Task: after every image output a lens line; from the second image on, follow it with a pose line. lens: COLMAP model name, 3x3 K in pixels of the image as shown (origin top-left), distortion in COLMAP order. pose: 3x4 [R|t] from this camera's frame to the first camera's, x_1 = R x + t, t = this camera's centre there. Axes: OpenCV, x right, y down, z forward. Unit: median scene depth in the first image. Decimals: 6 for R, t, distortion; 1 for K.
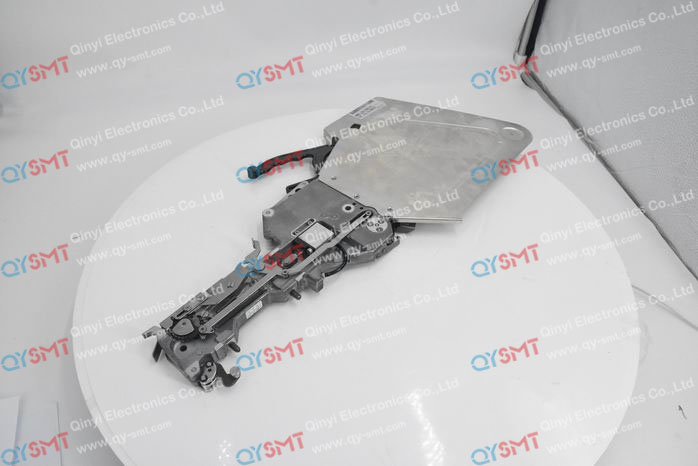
lens RADIAL K [[494.9, 0, 349.0], [0, 494.9, 233.0], [0, 0, 1]] dist [-0.001893, 0.001207]
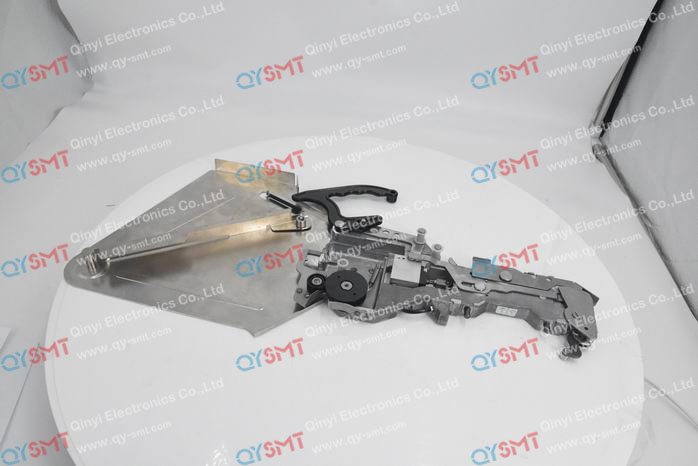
lens RADIAL K [[494.9, 0, 349.0], [0, 494.9, 233.0], [0, 0, 1]] dist [-0.001893, 0.001207]
pose [[1.000000, -0.000032, 0.000001, -0.000001], [0.000032, 1.000000, 0.000078, -0.190386], [-0.000001, -0.000078, 1.000000, -0.000006]]
